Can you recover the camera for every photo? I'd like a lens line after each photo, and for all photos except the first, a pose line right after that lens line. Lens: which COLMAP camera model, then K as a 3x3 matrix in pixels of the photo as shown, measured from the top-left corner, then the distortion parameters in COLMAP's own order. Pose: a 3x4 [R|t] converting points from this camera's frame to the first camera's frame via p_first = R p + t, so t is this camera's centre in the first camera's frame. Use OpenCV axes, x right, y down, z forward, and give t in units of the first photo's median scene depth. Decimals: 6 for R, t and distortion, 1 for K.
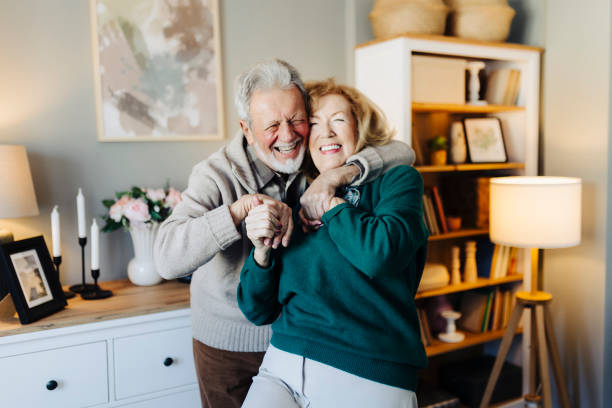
lens RADIAL K [[583.9, 0, 302.7], [0, 583.9, 201.4], [0, 0, 1]] dist [0.007866, 0.000000]
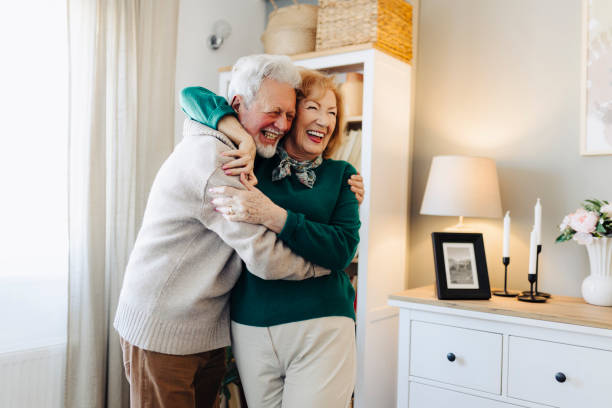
lens RADIAL K [[583.9, 0, 305.3], [0, 583.9, 205.2], [0, 0, 1]] dist [0.007866, 0.000000]
pose [[0.378986, 0.019723, -0.925192, 0.374081], [-0.110100, 0.993633, -0.023919, 0.053415], [0.918829, 0.110929, 0.378745, 0.186501]]
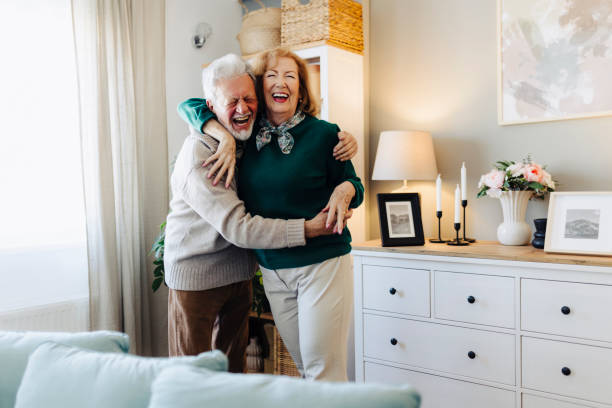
lens RADIAL K [[583.9, 0, 306.4], [0, 583.9, 205.3], [0, 0, 1]] dist [0.007866, 0.000000]
pose [[0.371956, 0.038557, -0.927449, 0.597726], [-0.063480, 0.997854, 0.016025, 0.064241], [0.926077, 0.052914, 0.373606, 0.170909]]
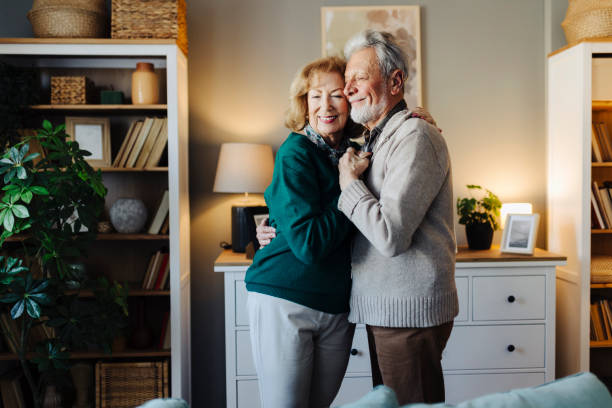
lens RADIAL K [[583.9, 0, 308.0], [0, 583.9, 204.1], [0, 0, 1]] dist [0.007866, 0.000000]
pose [[0.881754, 0.022727, -0.471162, 0.239325], [-0.040434, 0.998804, -0.027491, 0.071086], [0.469974, 0.043291, 0.881618, -0.188273]]
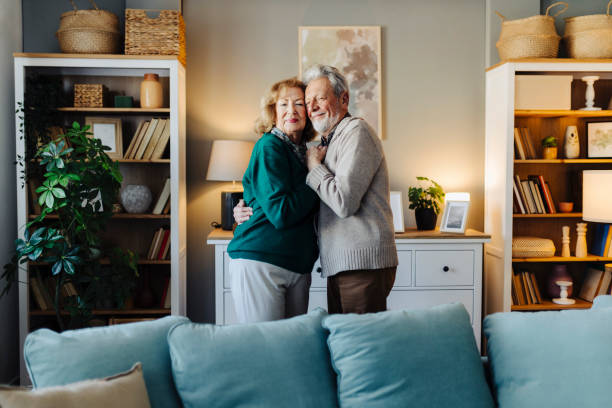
lens RADIAL K [[583.9, 0, 303.5], [0, 583.9, 200.6], [0, 0, 1]] dist [0.007866, 0.000000]
pose [[0.884773, 0.037389, -0.464520, 0.390032], [-0.051482, 0.998517, -0.017687, 0.084722], [0.463170, 0.039564, 0.885386, -0.392434]]
